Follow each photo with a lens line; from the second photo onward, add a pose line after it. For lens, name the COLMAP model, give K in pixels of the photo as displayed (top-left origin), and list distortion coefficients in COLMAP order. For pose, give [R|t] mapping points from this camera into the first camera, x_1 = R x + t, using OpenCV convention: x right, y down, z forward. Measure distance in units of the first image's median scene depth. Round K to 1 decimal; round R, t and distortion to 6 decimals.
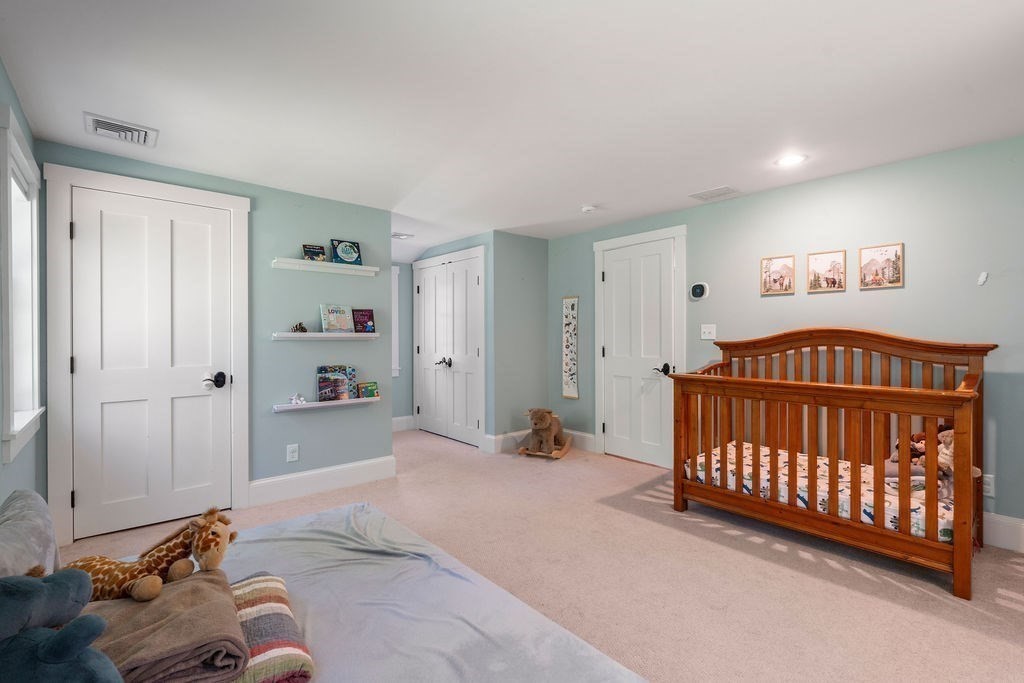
lens RADIAL K [[456.5, 0, 508.6], [0, 456.5, 330.8], [0, 0, 1]] dist [0.000559, -0.000149]
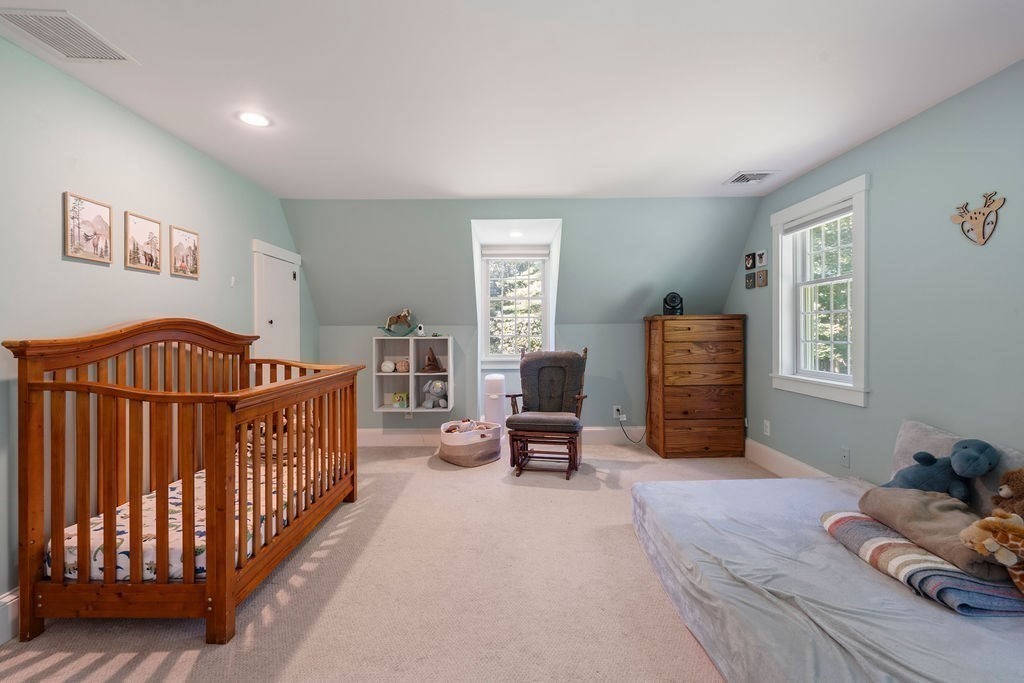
lens RADIAL K [[456.5, 0, 508.6], [0, 456.5, 330.8], [0, 0, 1]] dist [0.000559, -0.000149]
pose [[-0.759647, 0.004331, 0.650321, -0.256997], [-0.000846, 0.999970, -0.007647, 0.020115], [-0.650335, -0.006359, -0.759621, 1.215576]]
